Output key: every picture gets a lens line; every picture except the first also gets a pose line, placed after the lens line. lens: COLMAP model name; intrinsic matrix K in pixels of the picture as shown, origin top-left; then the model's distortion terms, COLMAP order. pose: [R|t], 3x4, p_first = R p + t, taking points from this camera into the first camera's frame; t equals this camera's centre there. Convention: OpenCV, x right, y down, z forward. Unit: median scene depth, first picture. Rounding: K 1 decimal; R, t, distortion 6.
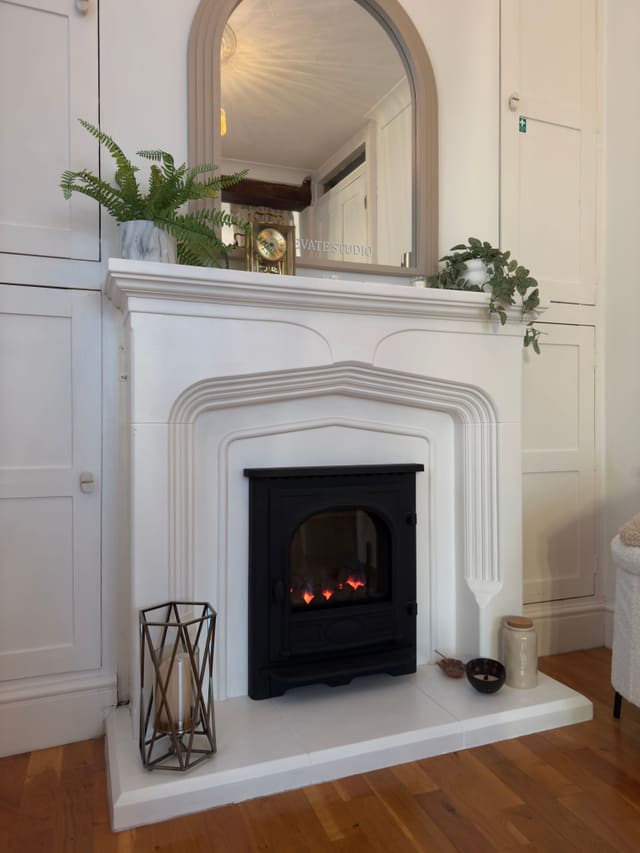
lens RADIAL K [[579.1, 0, 320.0], [0, 579.1, 426.5], [0, 0, 1]] dist [0.022822, -0.001410]
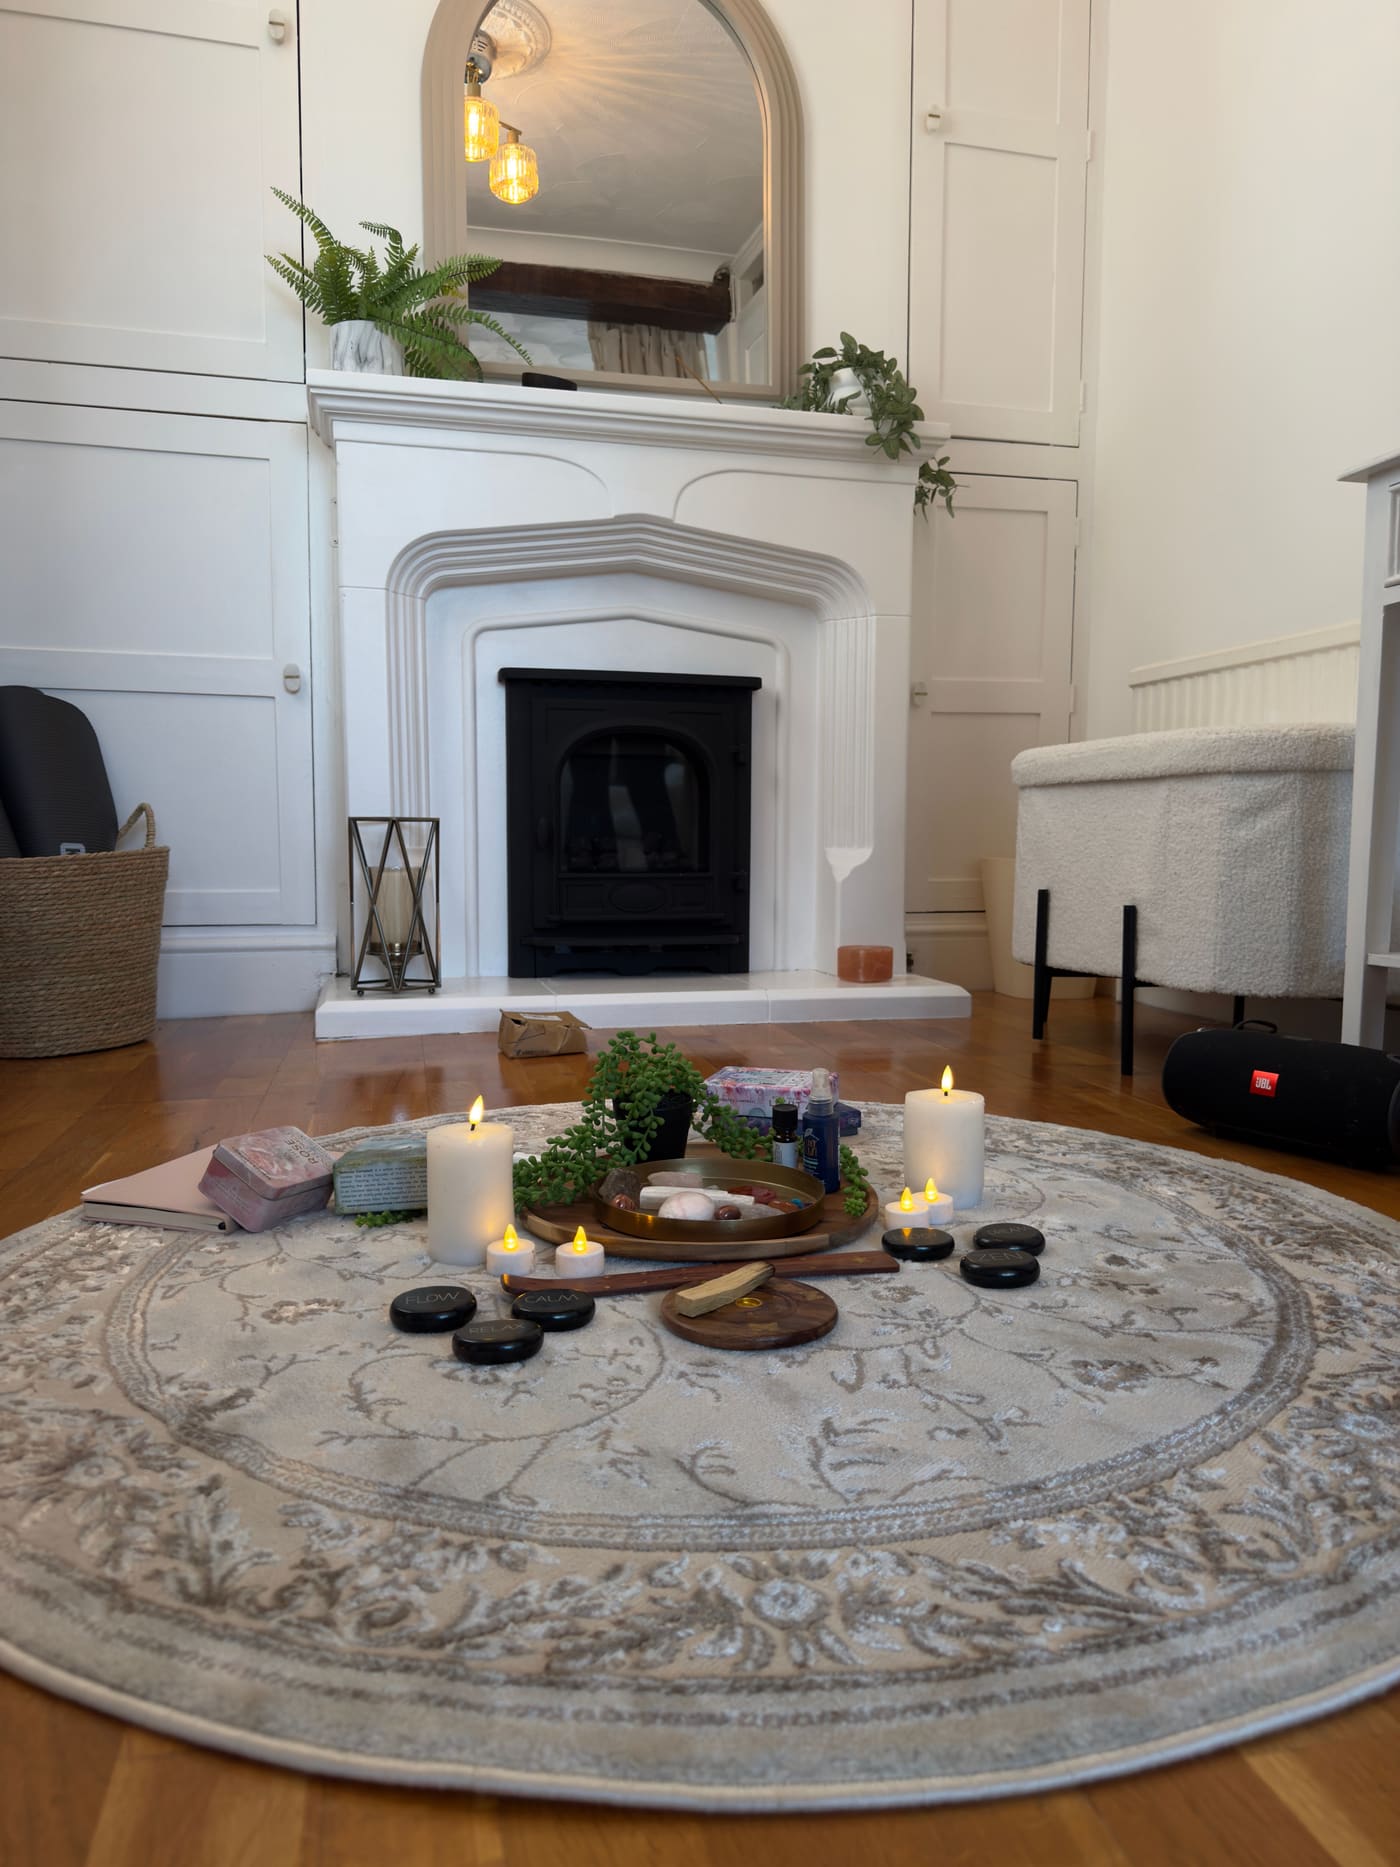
lens RADIAL K [[1317.1, 0, 670.9], [0, 1317.1, 961.1], [0, 0, 1]] dist [-0.001737, -0.002537]
pose [[0.990597, 0.023541, -0.134772, 0.322002], [-0.013763, 0.997235, 0.073030, 0.321172], [0.136118, -0.070489, 0.988182, -0.648713]]
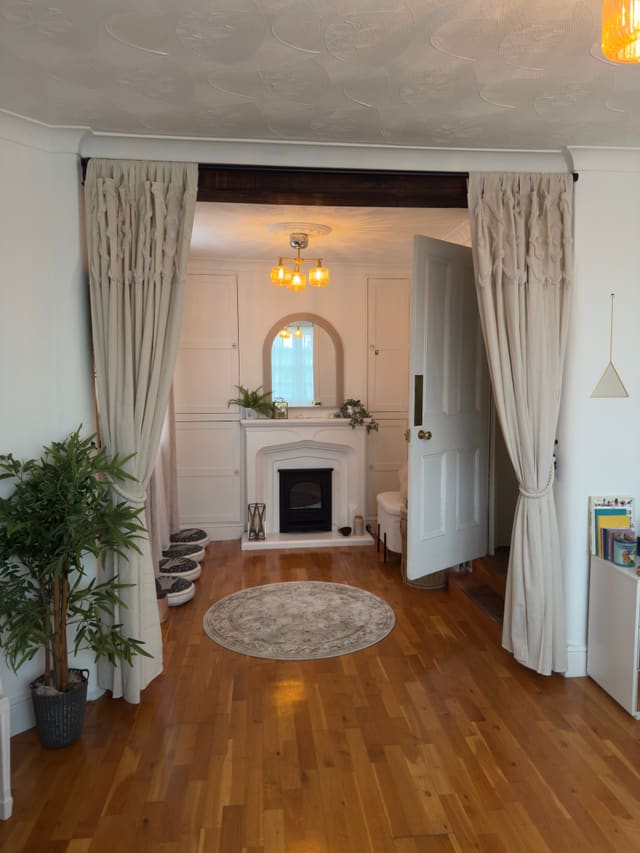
lens RADIAL K [[579.1, 0, 320.0], [0, 579.1, 426.5], [0, 0, 1]] dist [0.022822, -0.001410]
pose [[0.972086, 0.020336, -0.233740, 0.960121], [-0.006310, 0.998142, 0.060596, -0.413487], [0.234538, -0.057430, 0.970409, -2.407113]]
